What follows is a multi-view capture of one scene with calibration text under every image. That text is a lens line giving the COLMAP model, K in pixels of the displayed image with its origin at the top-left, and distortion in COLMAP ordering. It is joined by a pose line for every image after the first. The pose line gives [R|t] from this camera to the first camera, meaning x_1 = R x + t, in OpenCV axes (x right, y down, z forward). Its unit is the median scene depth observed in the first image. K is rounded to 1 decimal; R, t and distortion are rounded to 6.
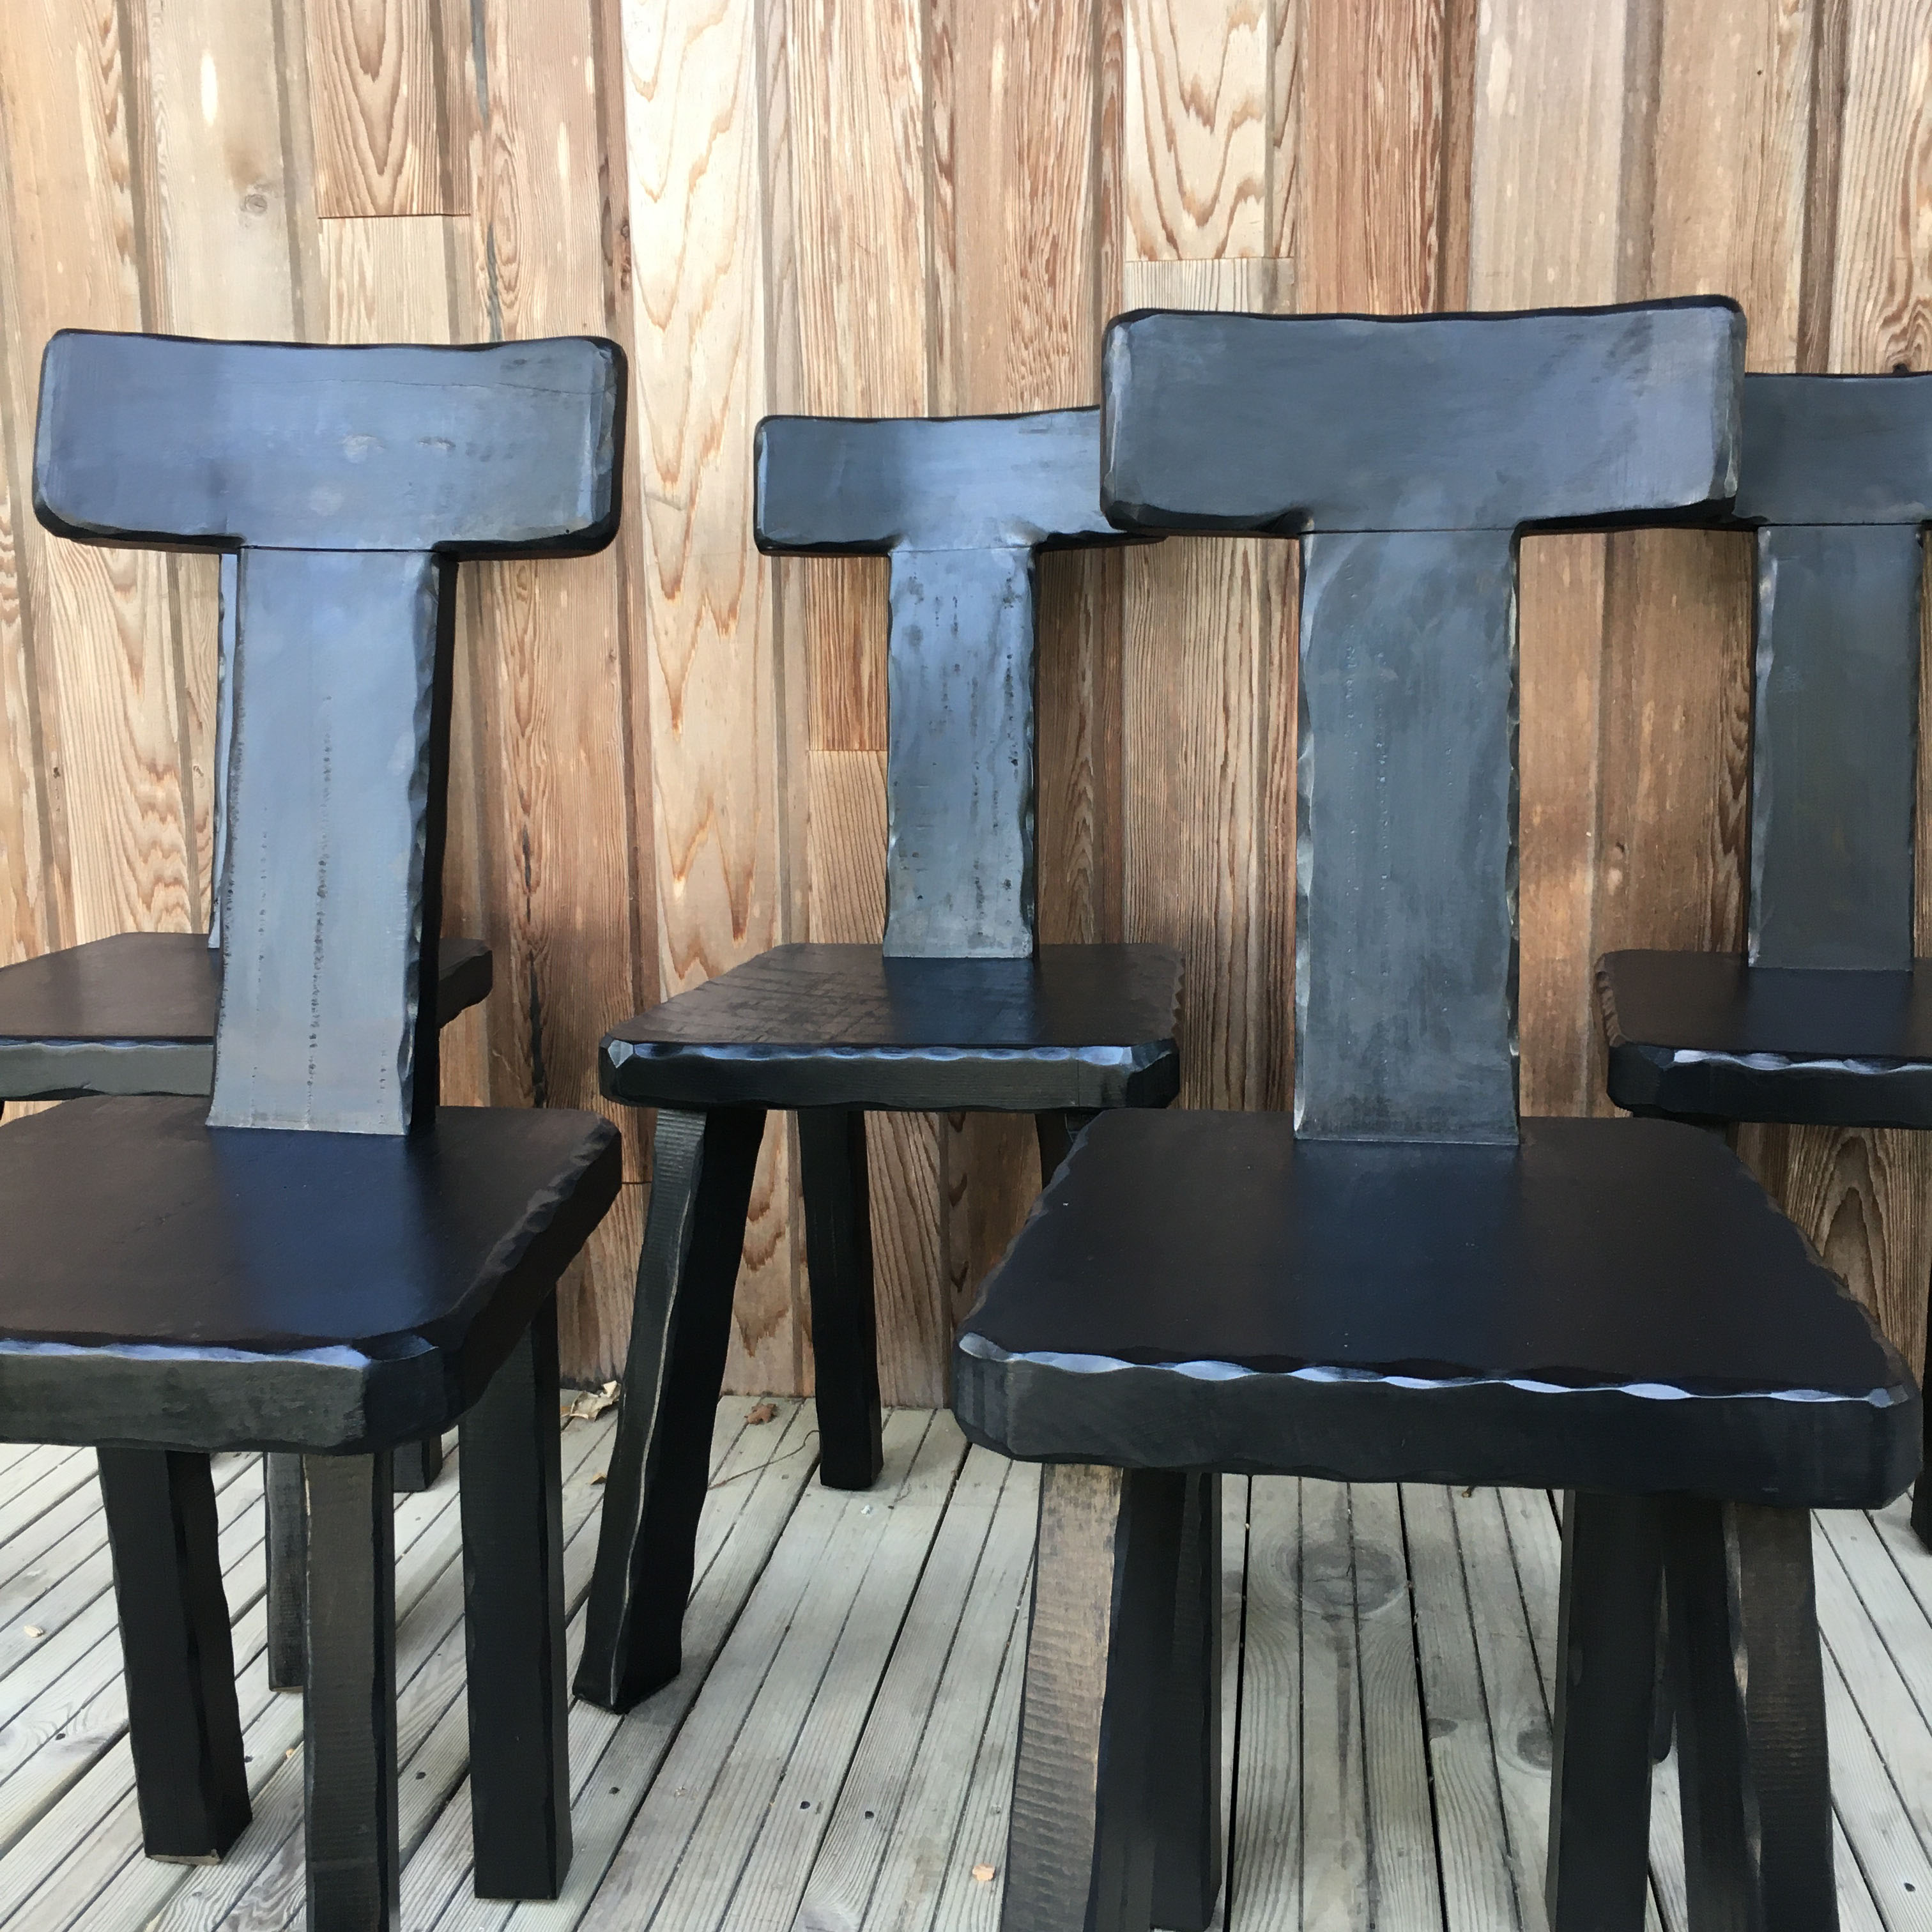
lens RADIAL K [[2180.6, 0, 968.6], [0, 2180.6, 991.0], [0, 0, 1]] dist [0.086049, -0.121522]
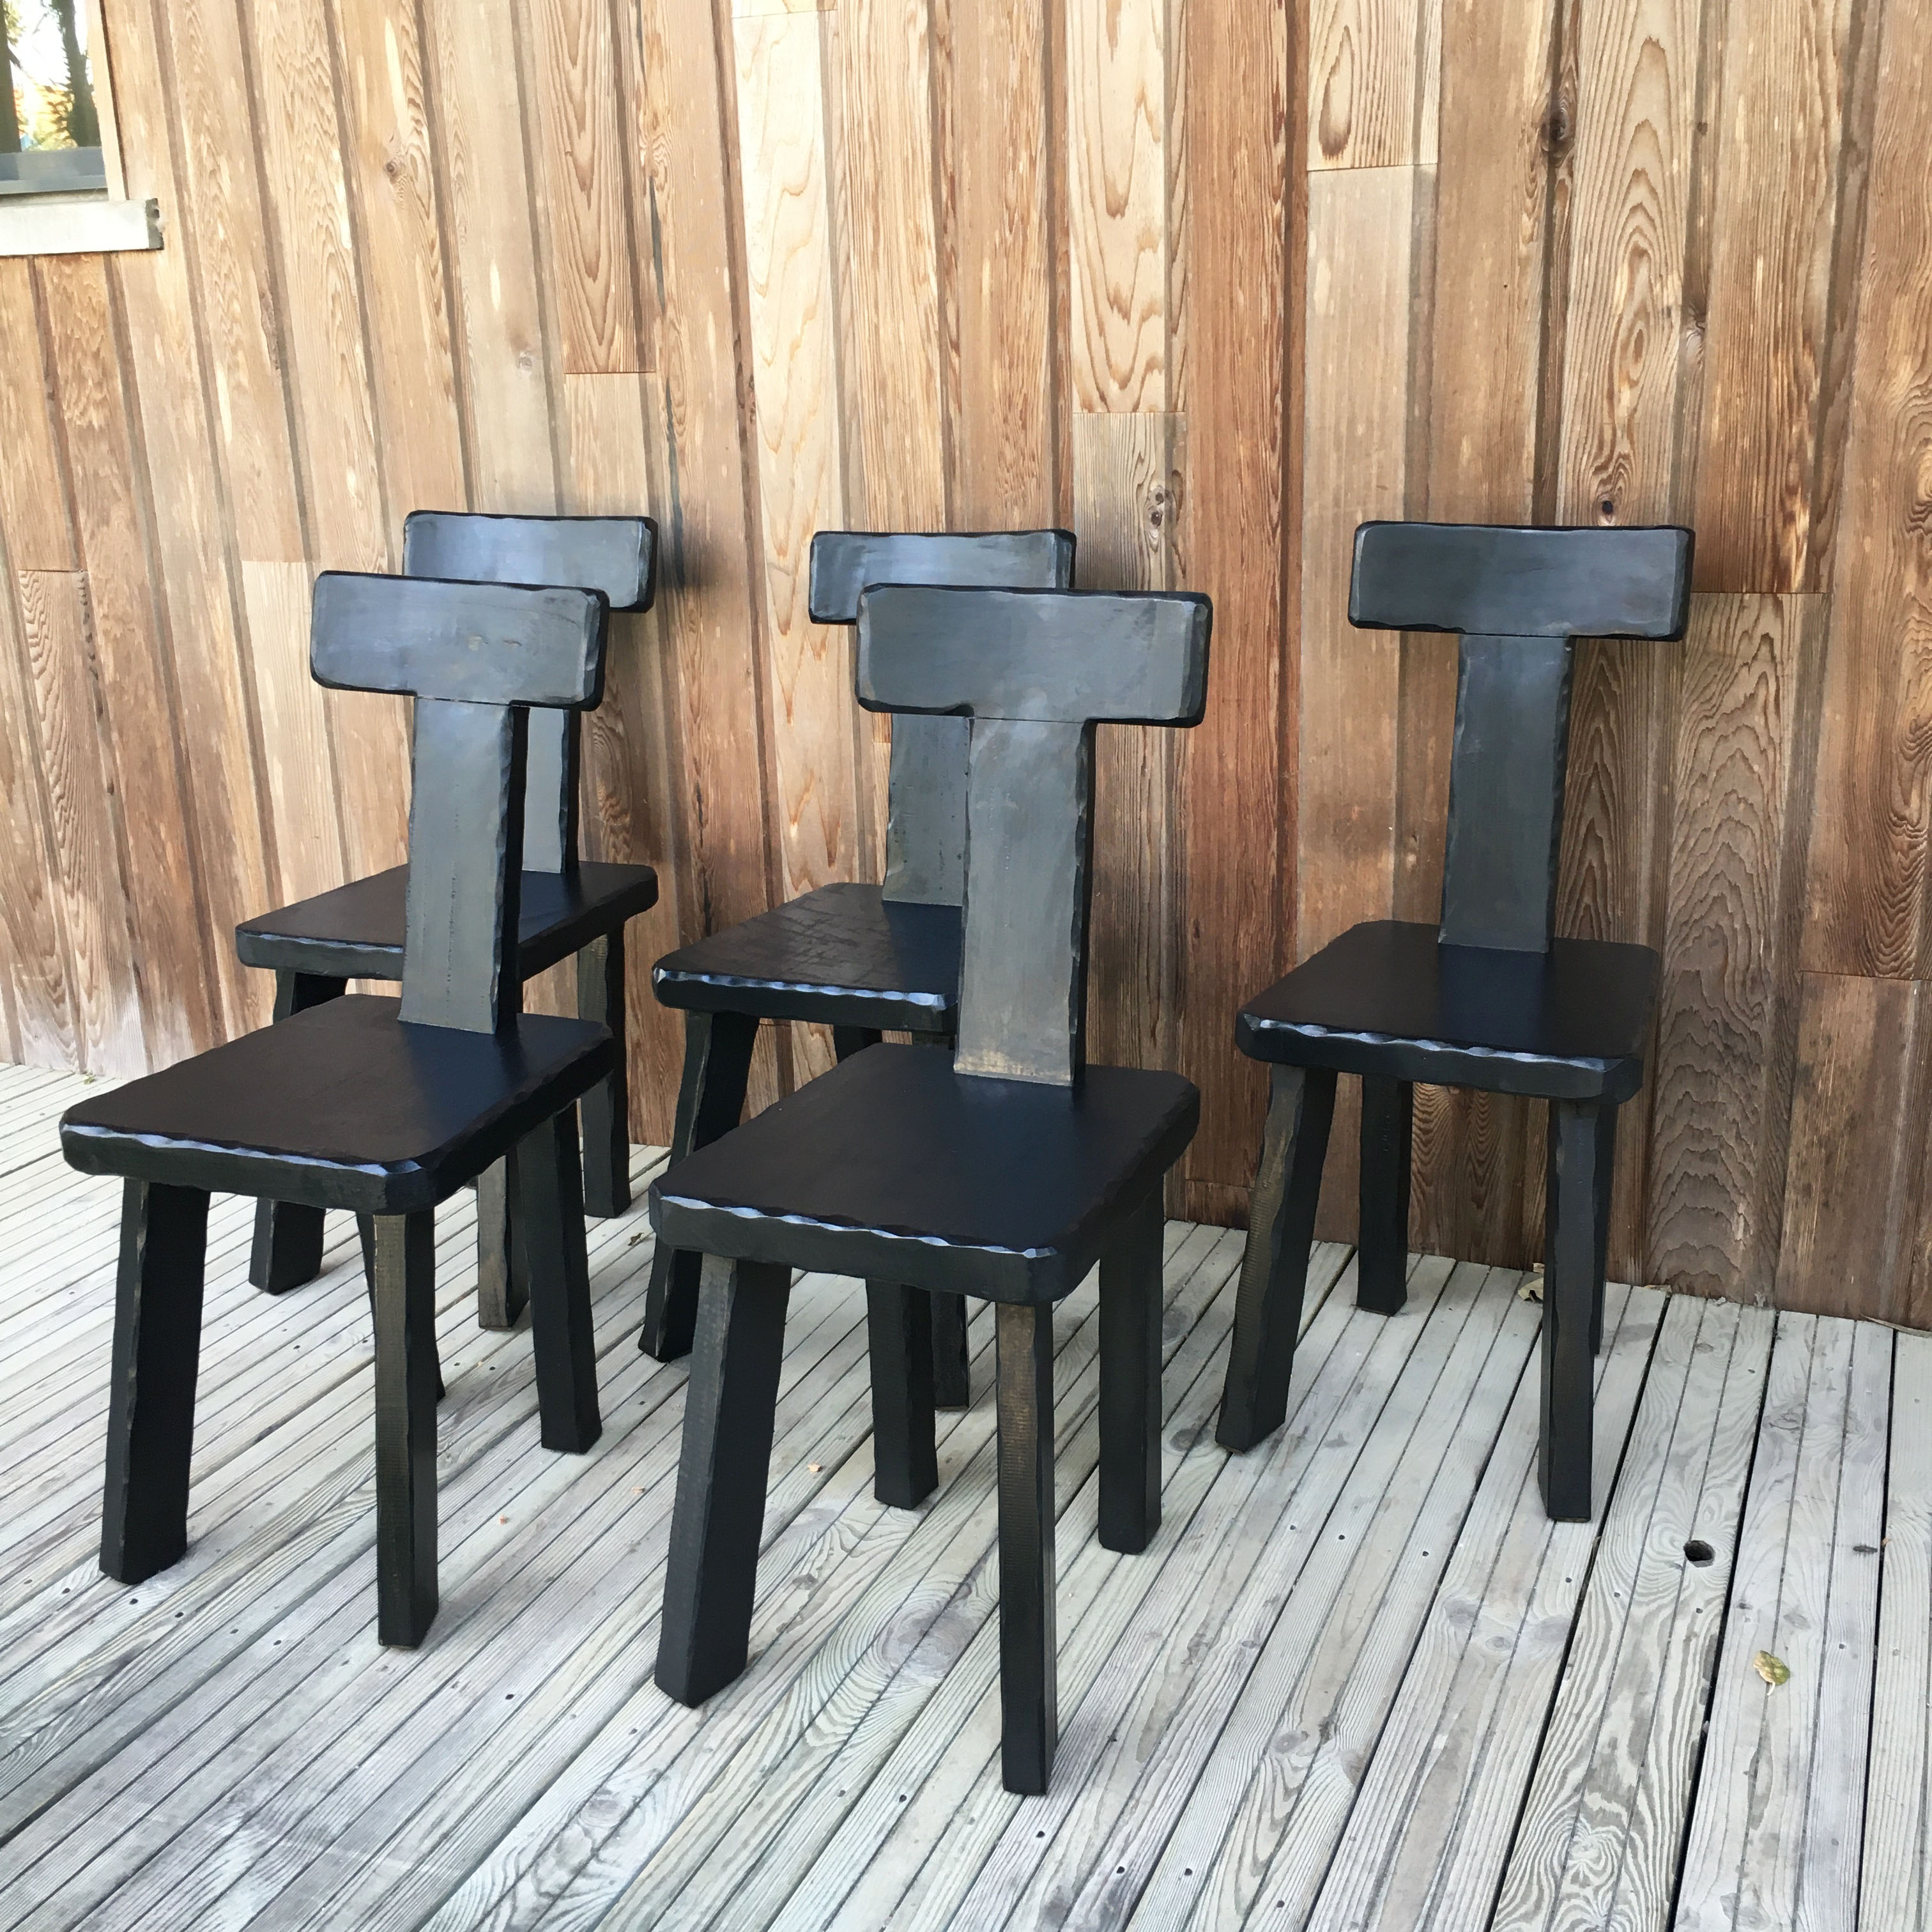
lens RADIAL K [[2180.6, 0, 968.6], [0, 2180.6, 991.0], [0, 0, 1]] dist [0.086049, -0.121522]
pose [[0.965491, 0.059587, -0.253529, 0.385873], [-0.027318, 0.991275, 0.128948, -0.142205], [0.259000, -0.117572, 0.958695, -0.415401]]
